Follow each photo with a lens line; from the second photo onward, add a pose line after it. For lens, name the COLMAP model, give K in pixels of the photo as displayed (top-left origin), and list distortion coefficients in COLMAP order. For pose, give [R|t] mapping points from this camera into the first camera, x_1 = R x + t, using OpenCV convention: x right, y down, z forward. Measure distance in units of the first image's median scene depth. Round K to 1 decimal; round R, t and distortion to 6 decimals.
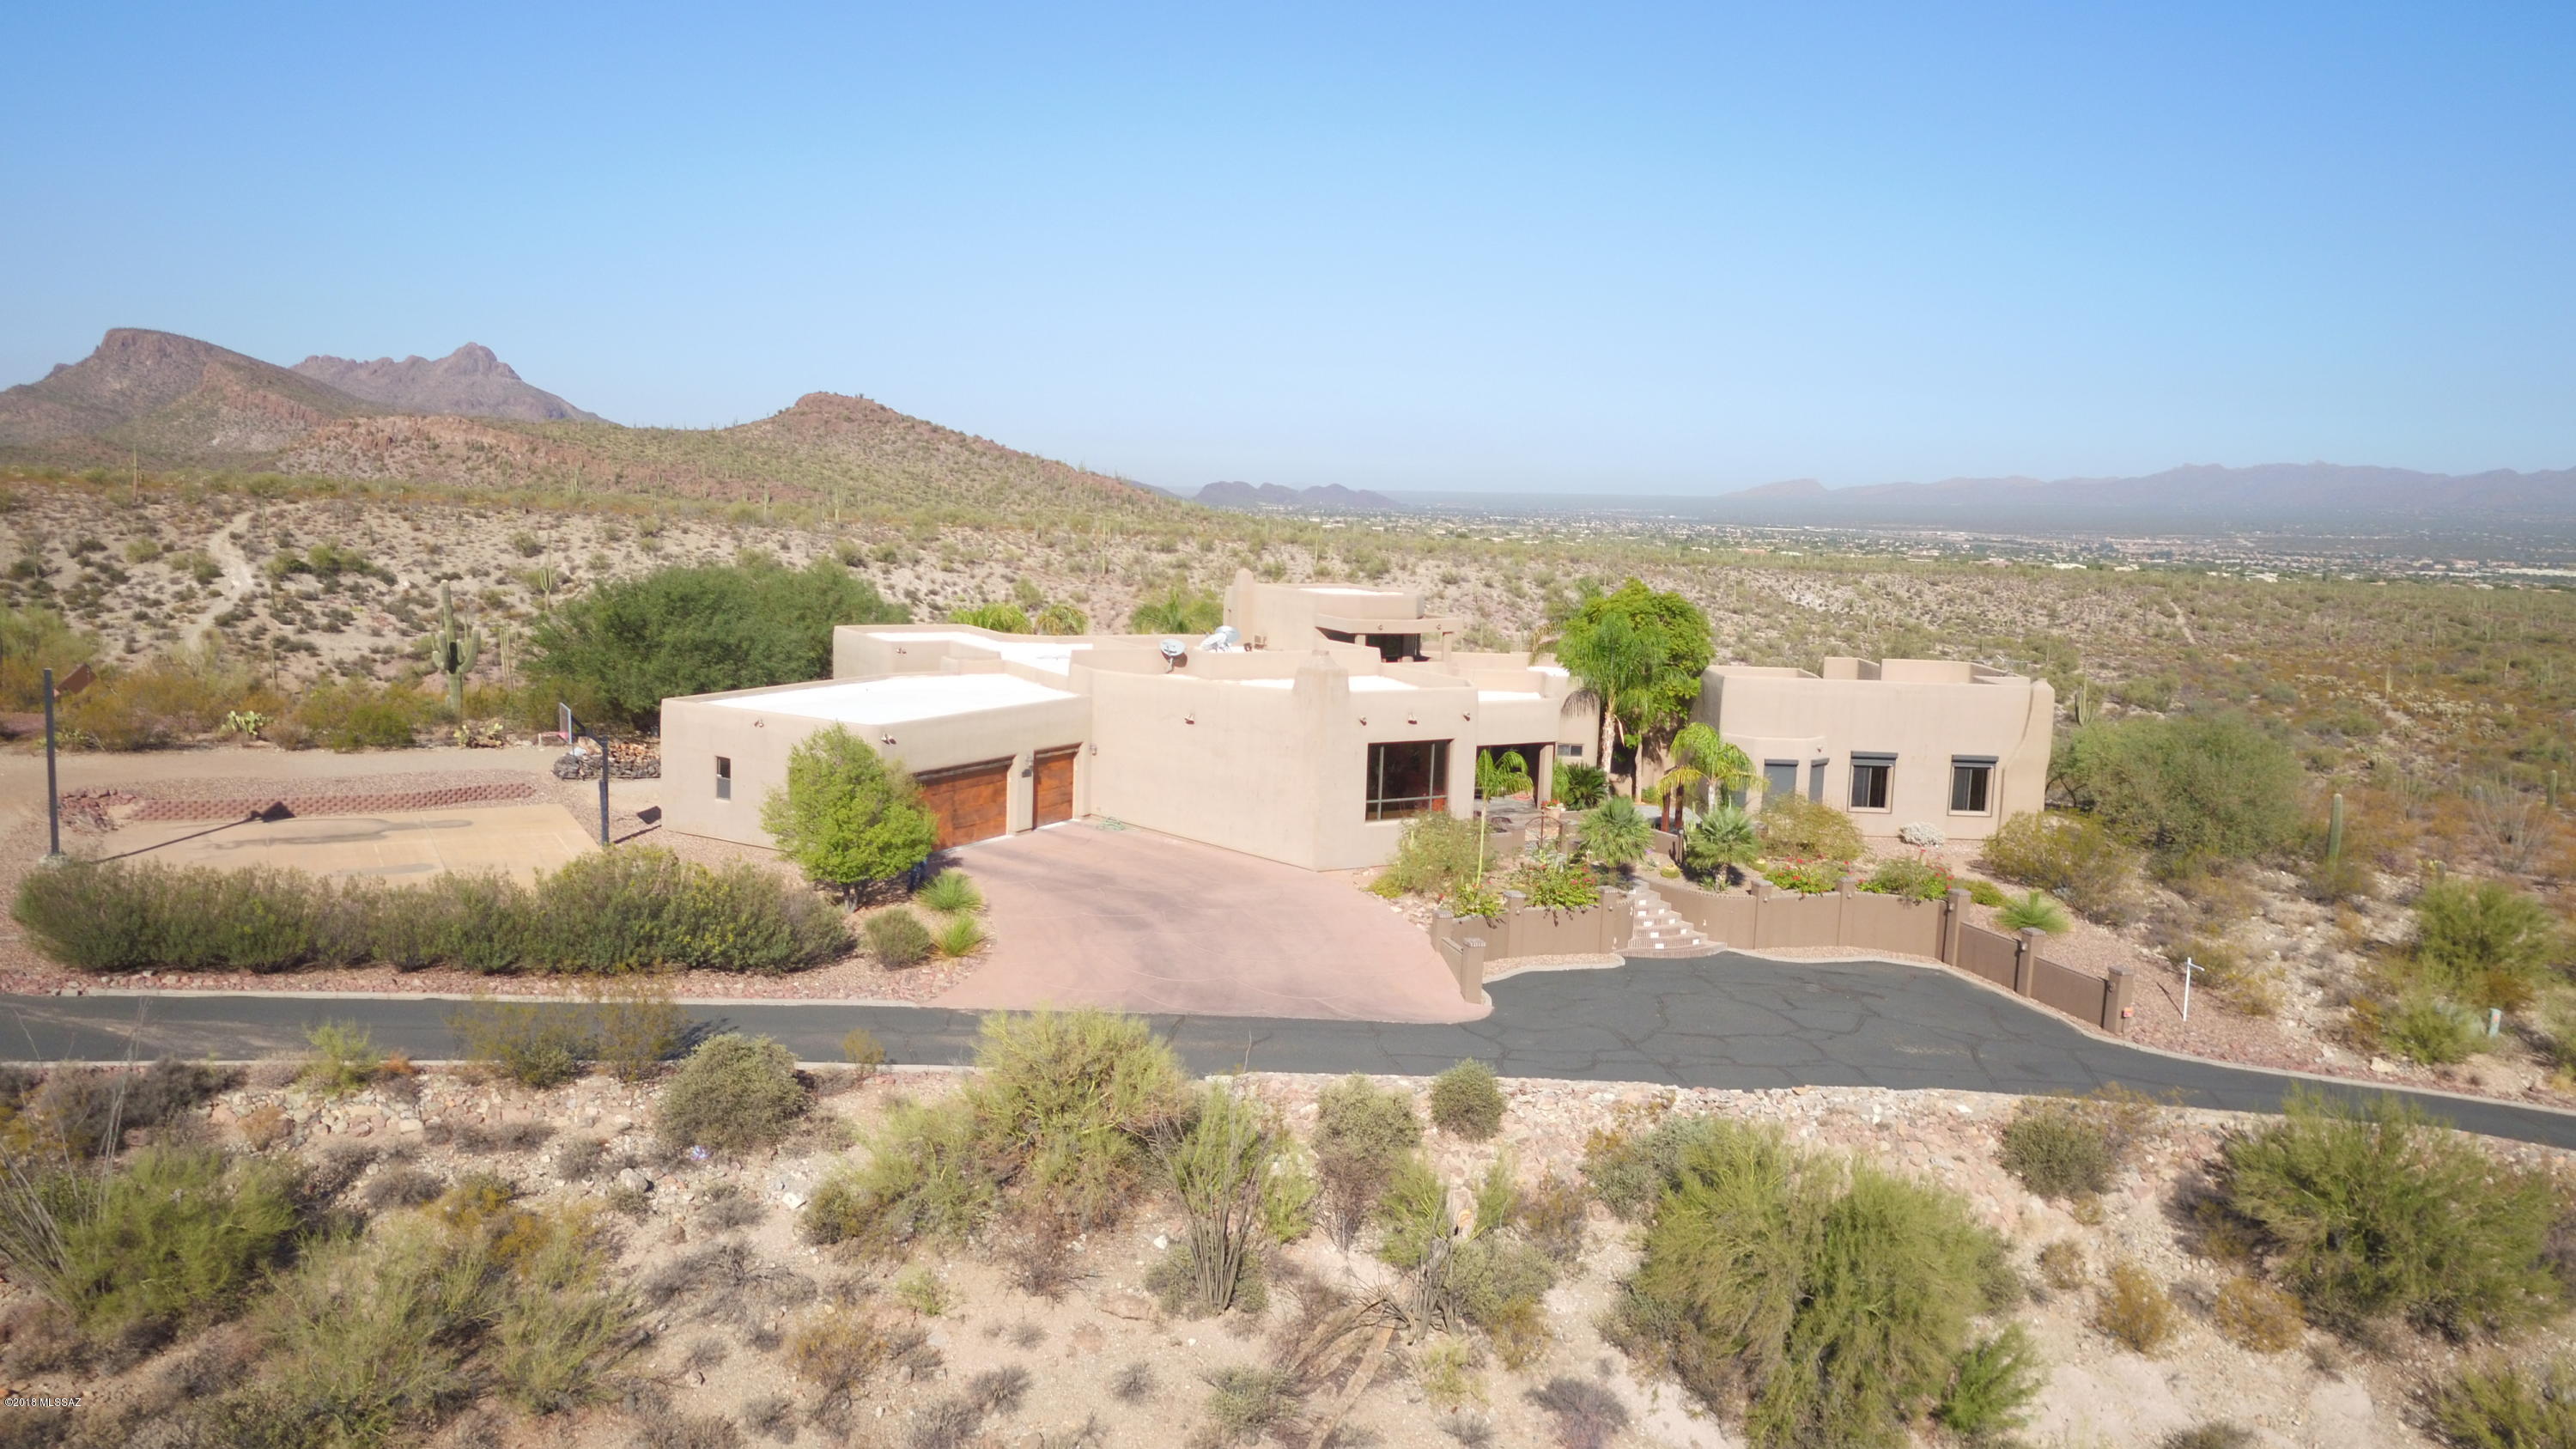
lens RADIAL K [[2042.4, 0, 1288.0], [0, 2042.4, 724.5], [0, 0, 1]] dist [-0.002359, -0.000409]
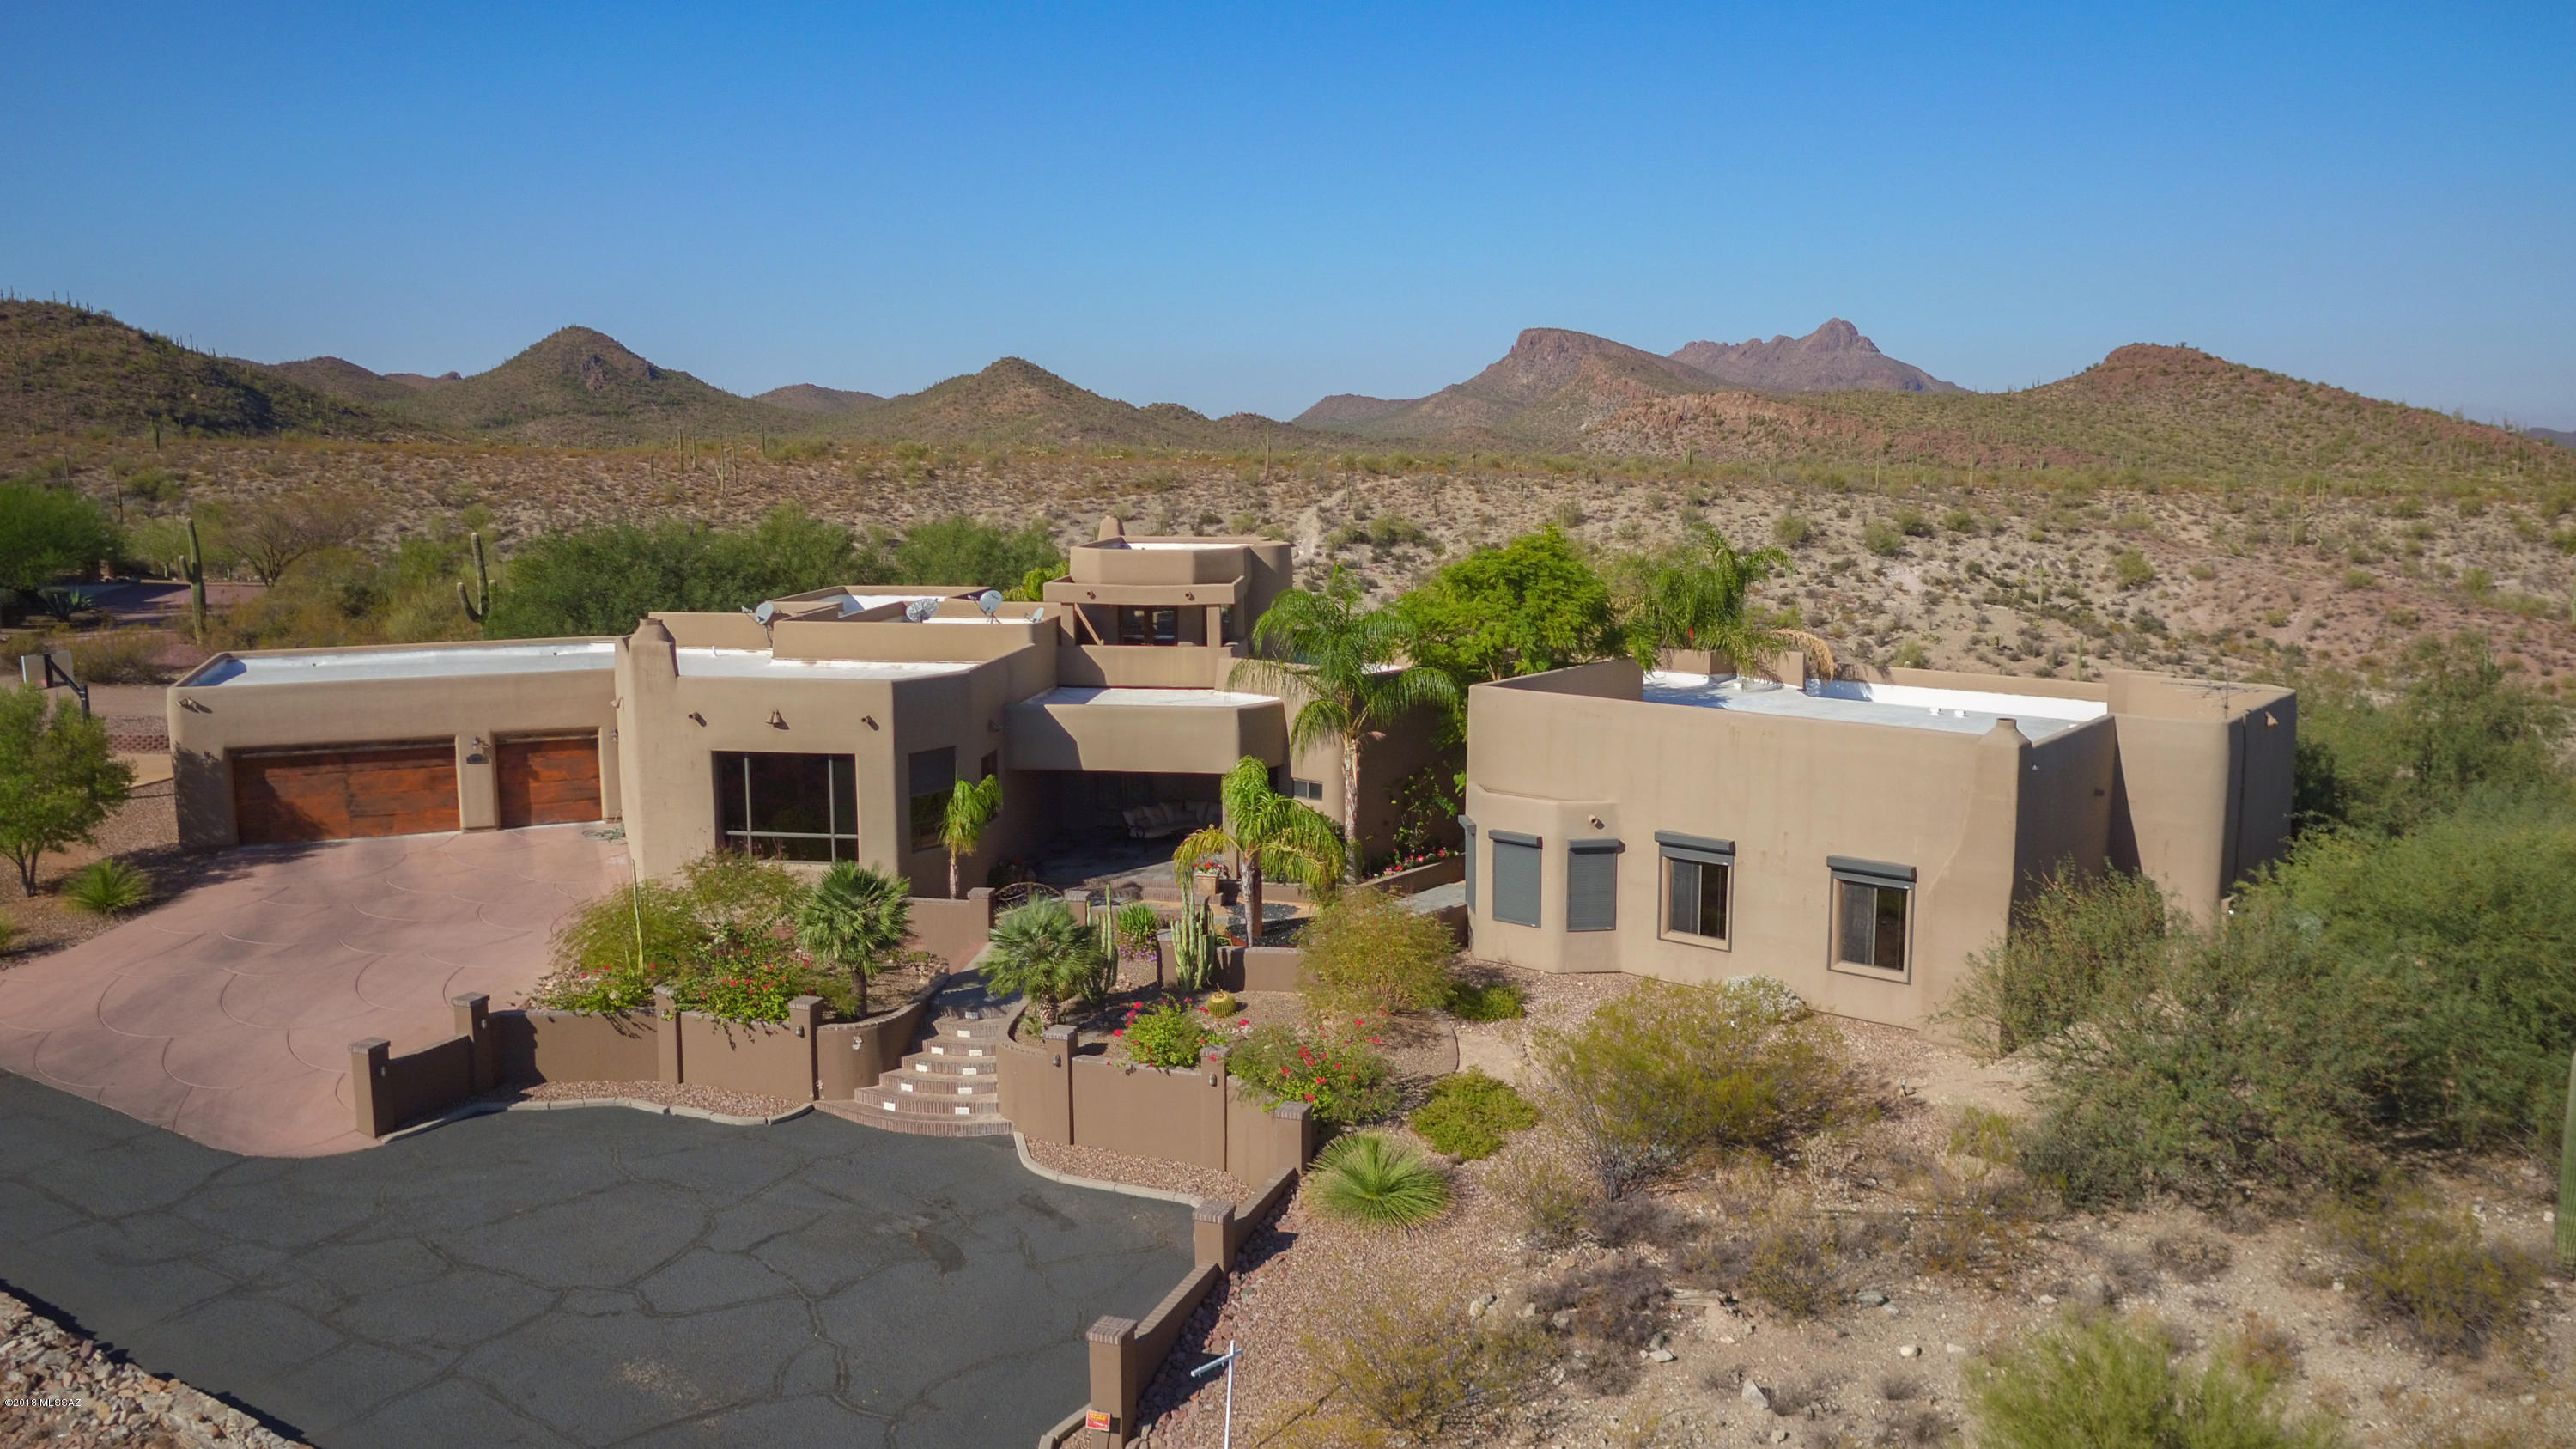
lens RADIAL K [[2042.4, 0, 1288.0], [0, 2042.4, 724.5], [0, 0, 1]] dist [-0.002359, -0.000409]
pose [[0.735596, 0.057895, -0.674942, 0.118111], [-0.051116, 0.998245, 0.029917, -0.005584], [0.675489, 0.012494, 0.737264, 0.107215]]
